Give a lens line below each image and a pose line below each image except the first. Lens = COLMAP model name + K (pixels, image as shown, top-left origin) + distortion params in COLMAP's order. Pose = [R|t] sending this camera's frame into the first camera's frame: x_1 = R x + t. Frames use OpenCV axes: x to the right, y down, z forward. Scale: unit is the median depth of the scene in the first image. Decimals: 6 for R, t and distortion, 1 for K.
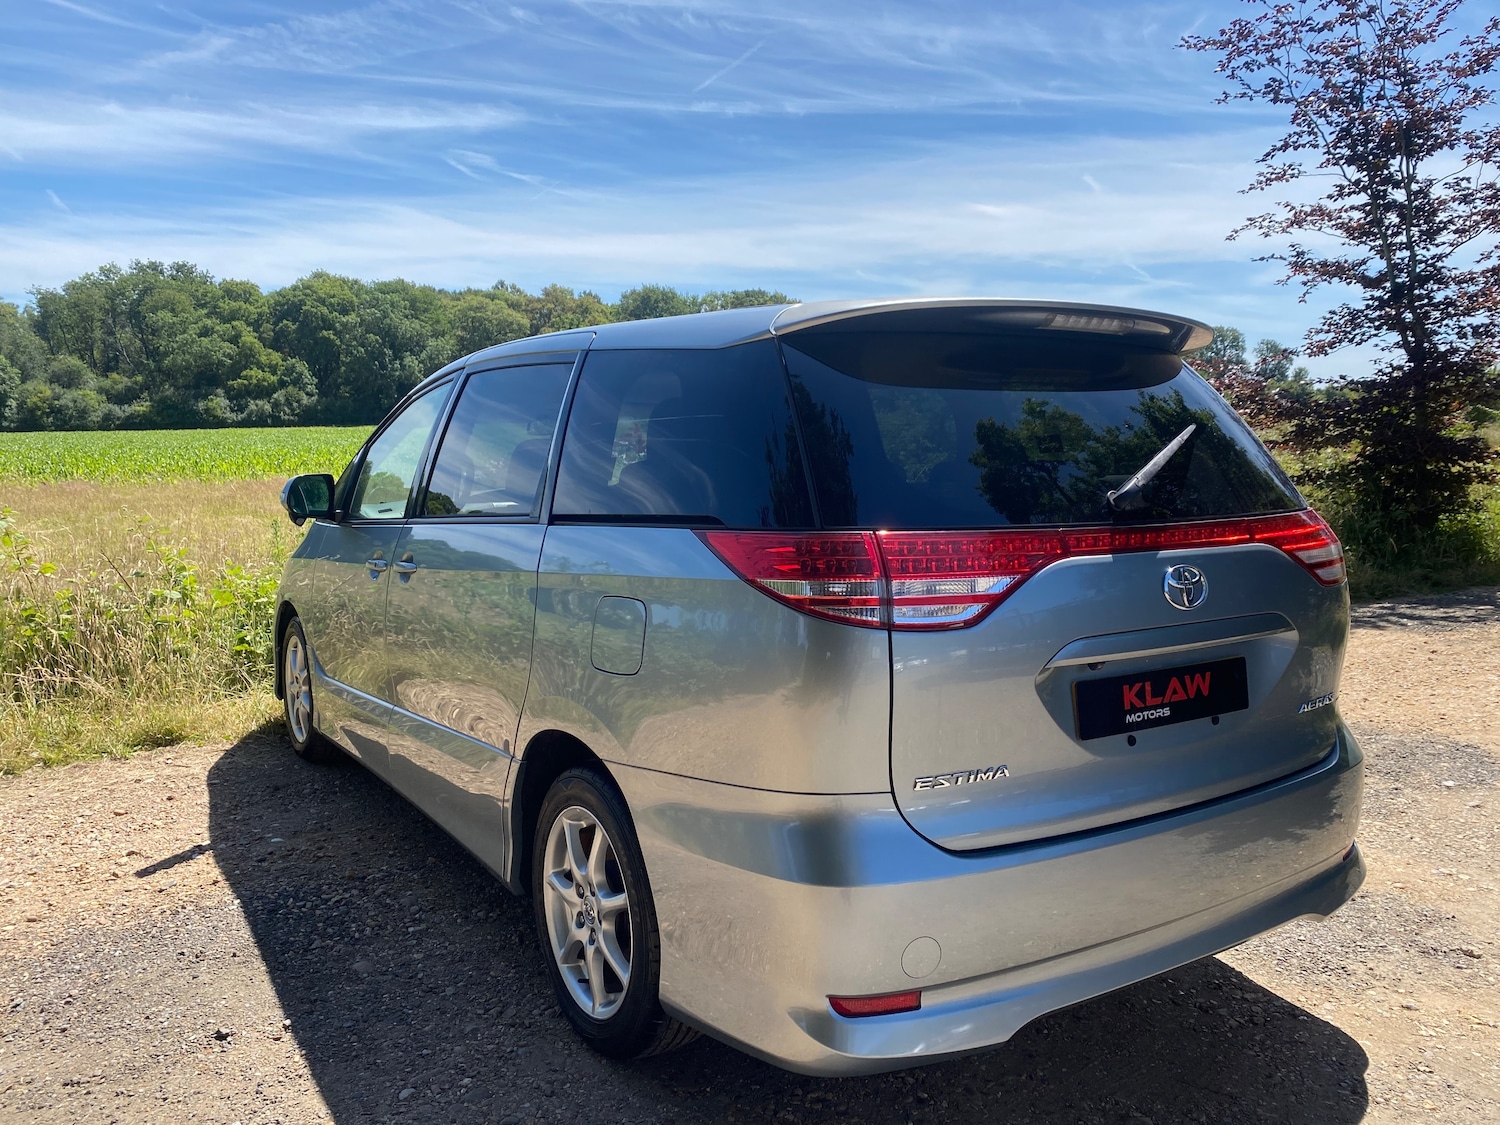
lens RADIAL K [[1152.7, 0, 741.5], [0, 1152.7, 556.7], [0, 0, 1]] dist [0.009969, -0.001985]
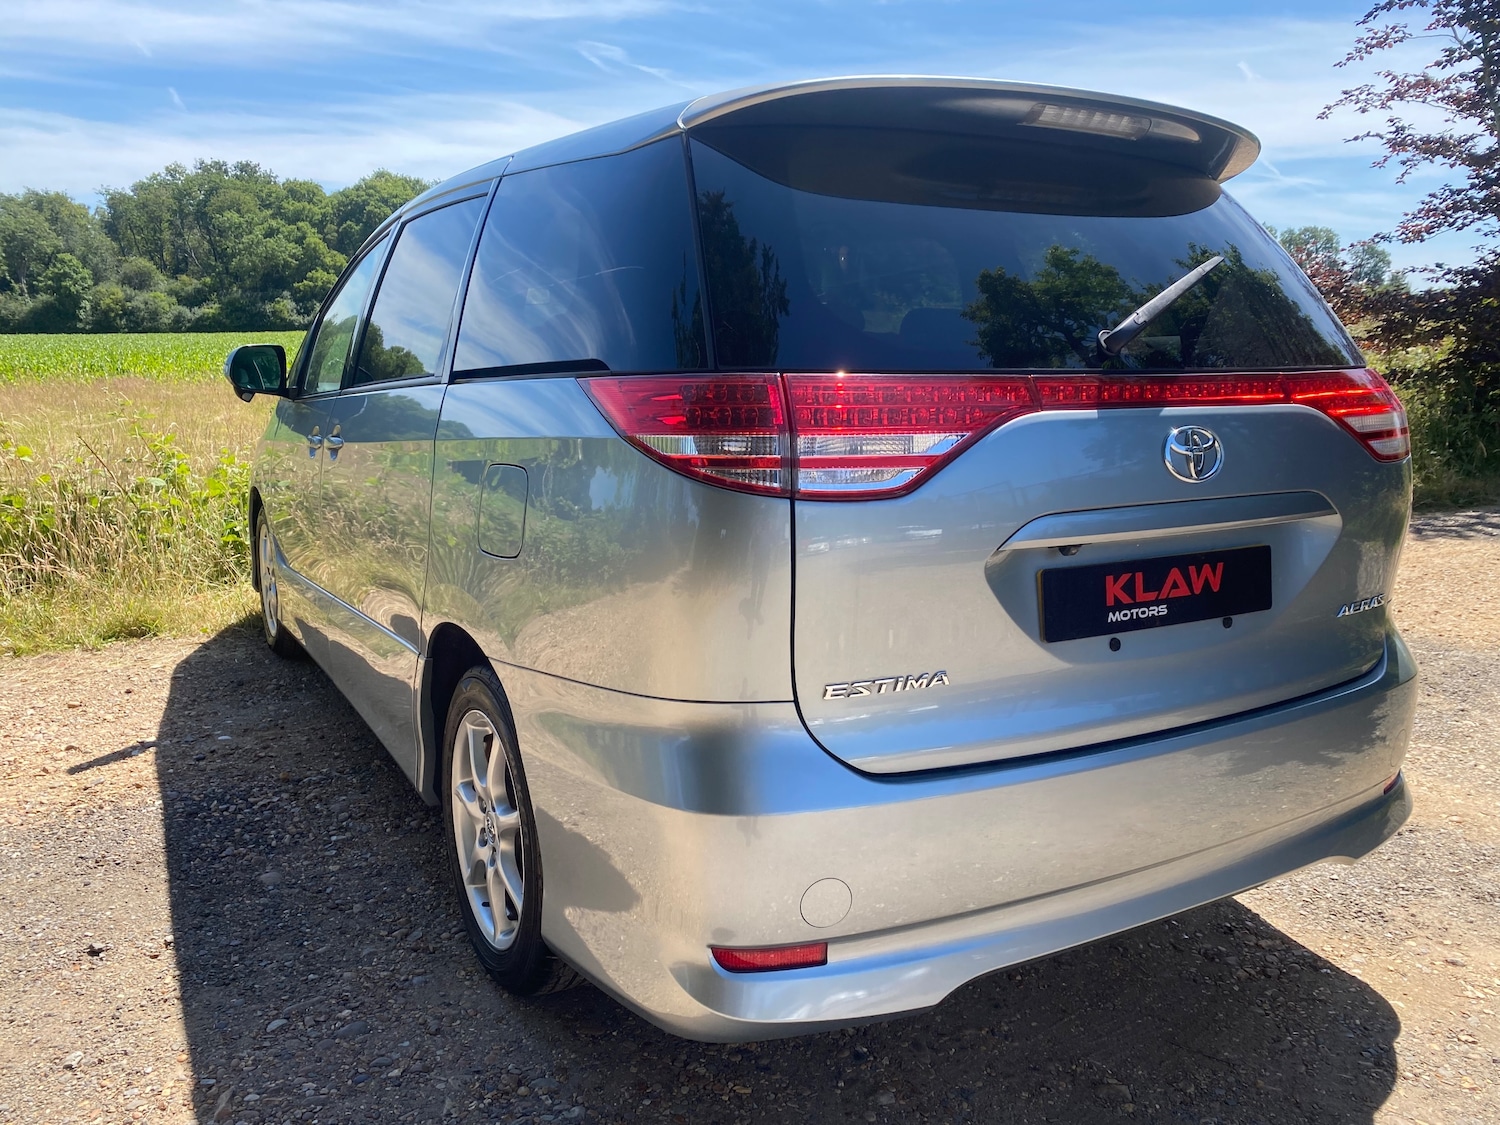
lens RADIAL K [[1154.0, 0, 740.7], [0, 1154.0, 568.8], [0, 0, 1]] dist [0.011434, -0.006029]
pose [[0.998358, 0.015268, -0.055211, 0.022217], [-0.010254, 0.995890, 0.089992, 0.006792], [0.056358, -0.089278, 0.994411, 0.034736]]
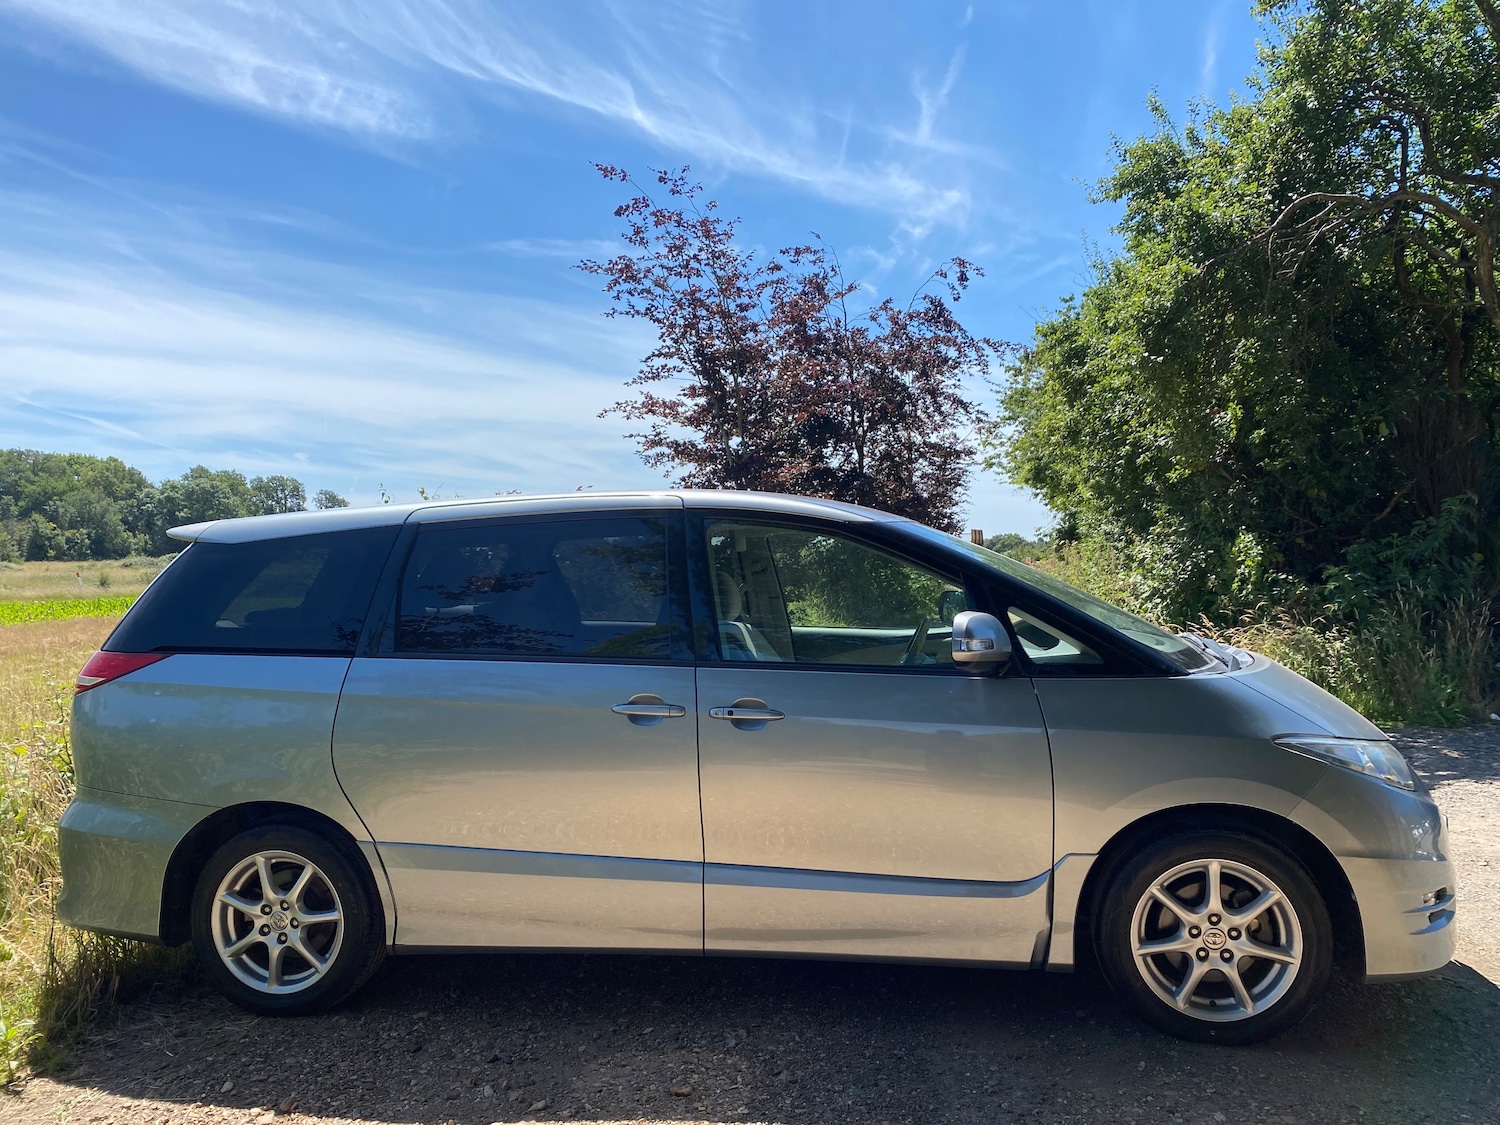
lens RADIAL K [[1156.4, 0, 752.2], [0, 1156.4, 567.8], [0, 0, 1]] dist [0.013048, -0.010300]
pose [[0.704913, -0.016698, 0.709097, -0.409017], [0.099714, 0.992128, -0.075763, -0.001974], [-0.702250, 0.124113, 0.701028, 0.029879]]
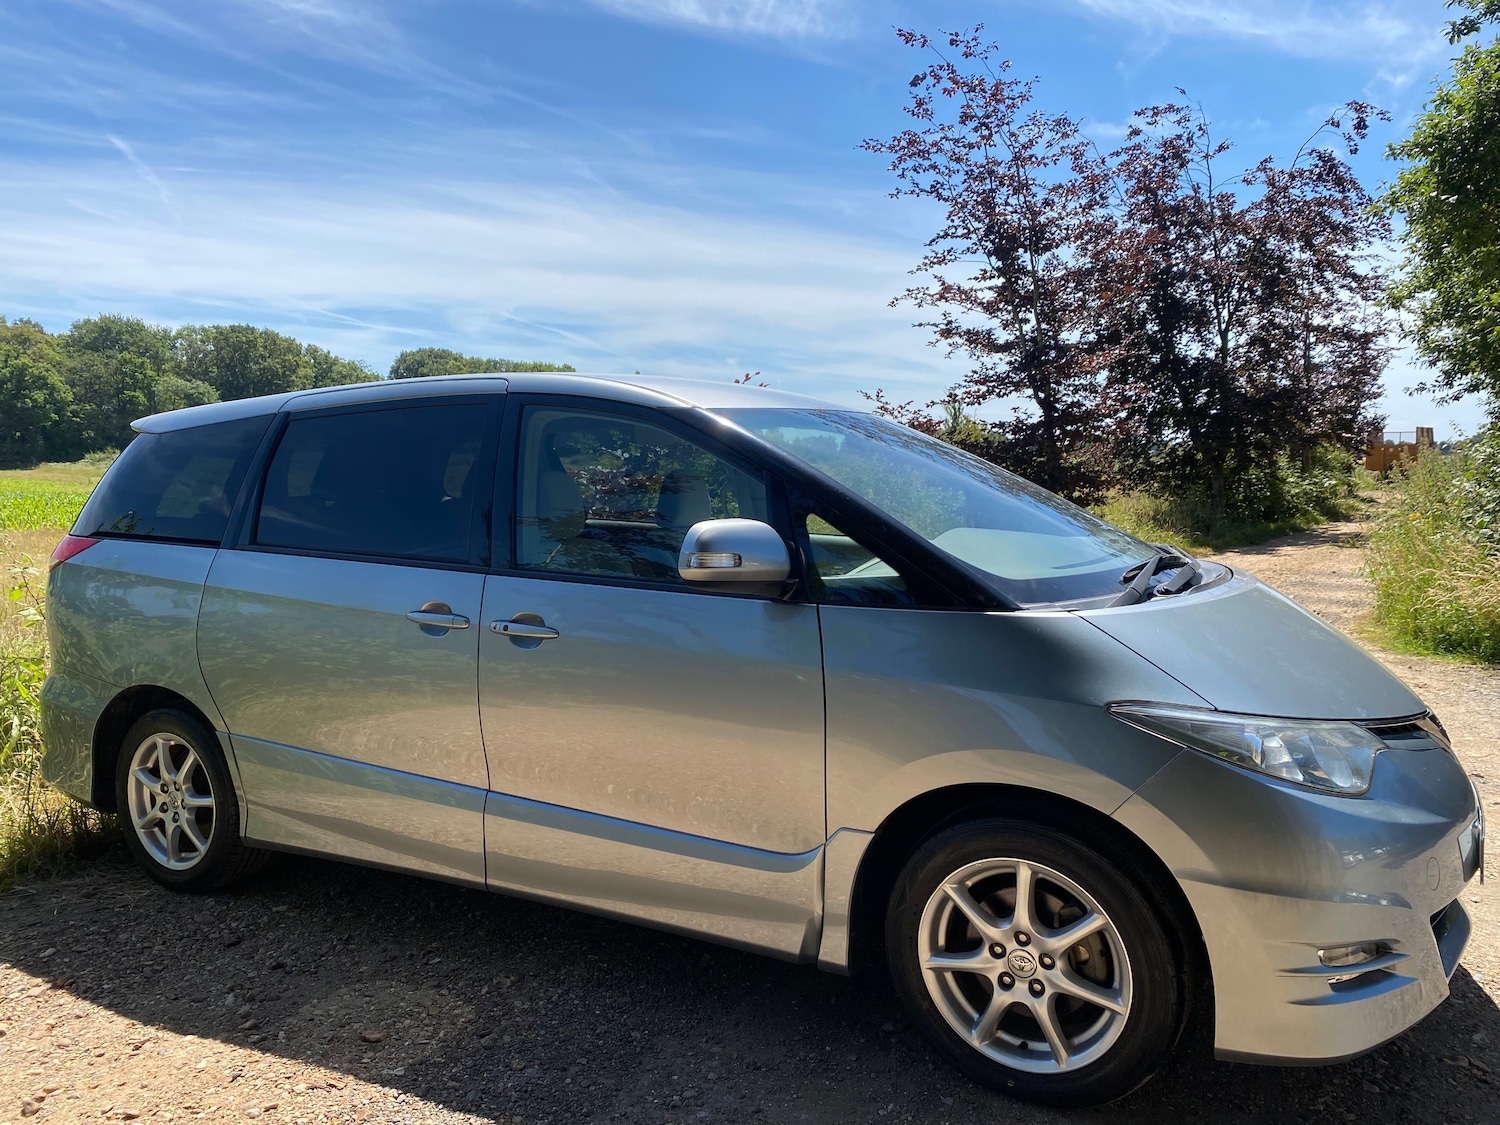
lens RADIAL K [[1156.5, 0, 751.1], [0, 1156.5, 558.6], [0, 0, 1]] dist [0.000280, 0.001253]
pose [[0.906467, -0.042045, 0.420177, -0.257174], [0.057746, 0.998025, -0.024712, 0.006505], [-0.418309, 0.046664, 0.907105, -0.014923]]
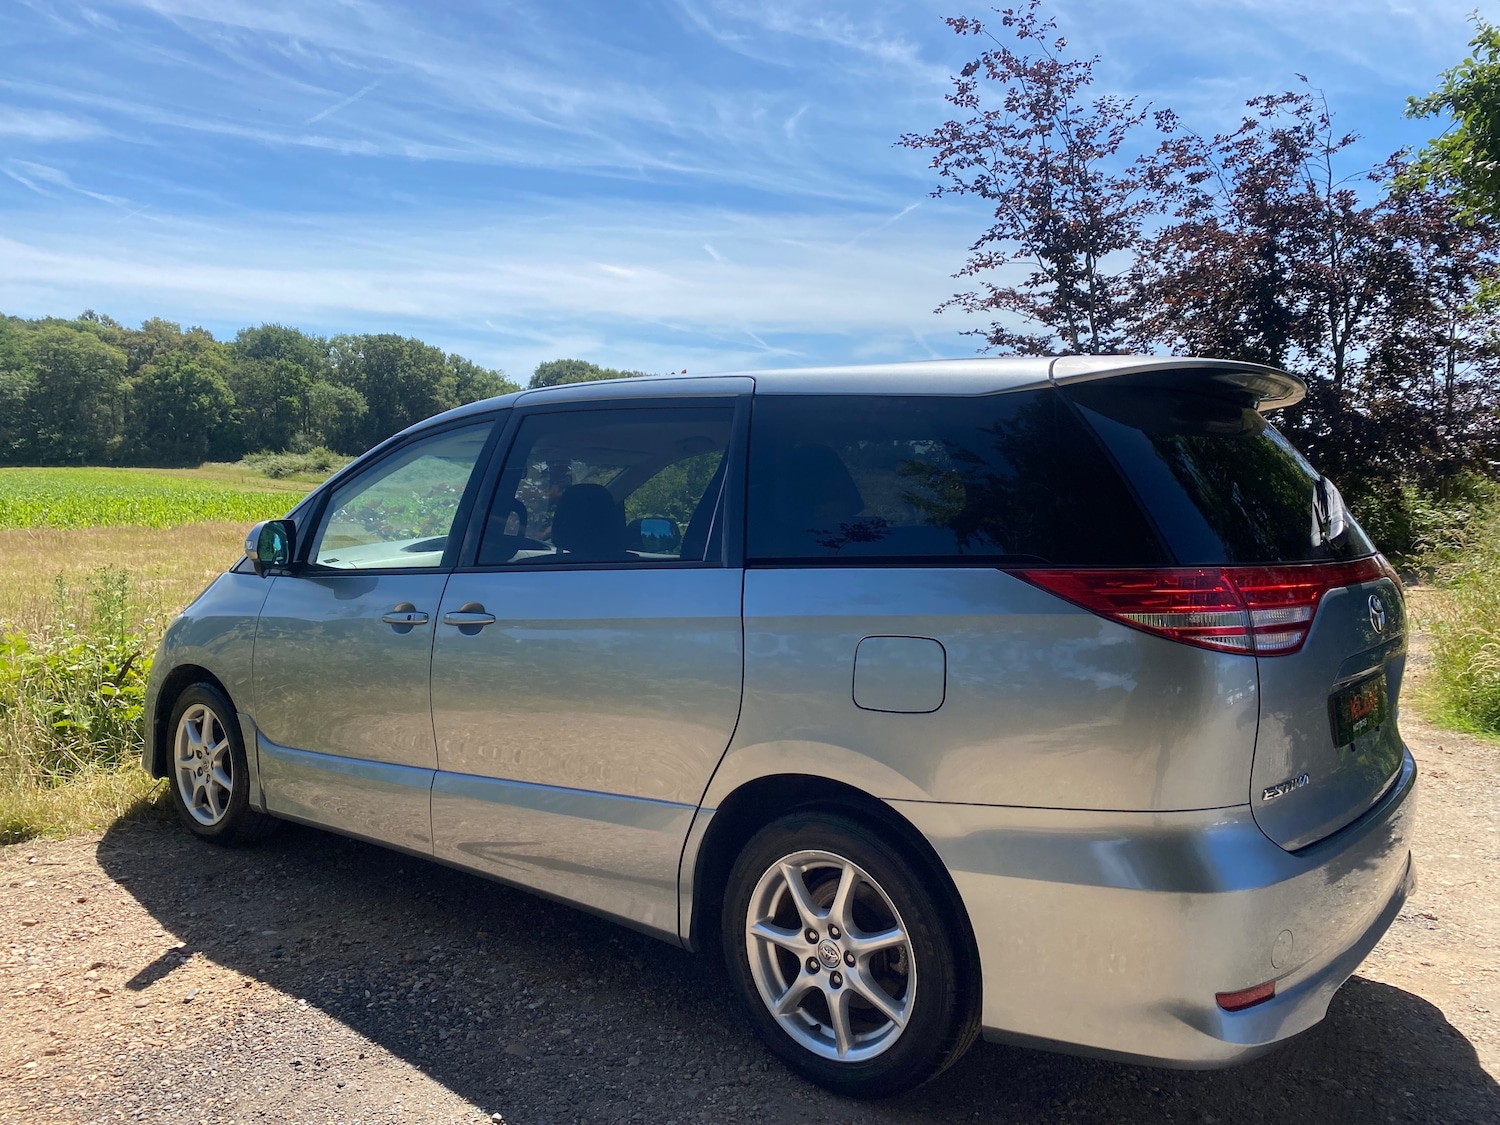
lens RADIAL K [[1155.7, 0, 734.7], [0, 1155.7, 571.8], [0, 0, 1]] dist [0.013470, -0.008792]
pose [[0.953396, -0.010053, 0.301556, -0.115292], [0.020062, 0.999345, -0.030113, 0.001046], [-0.301056, 0.034759, 0.952973, 0.013314]]
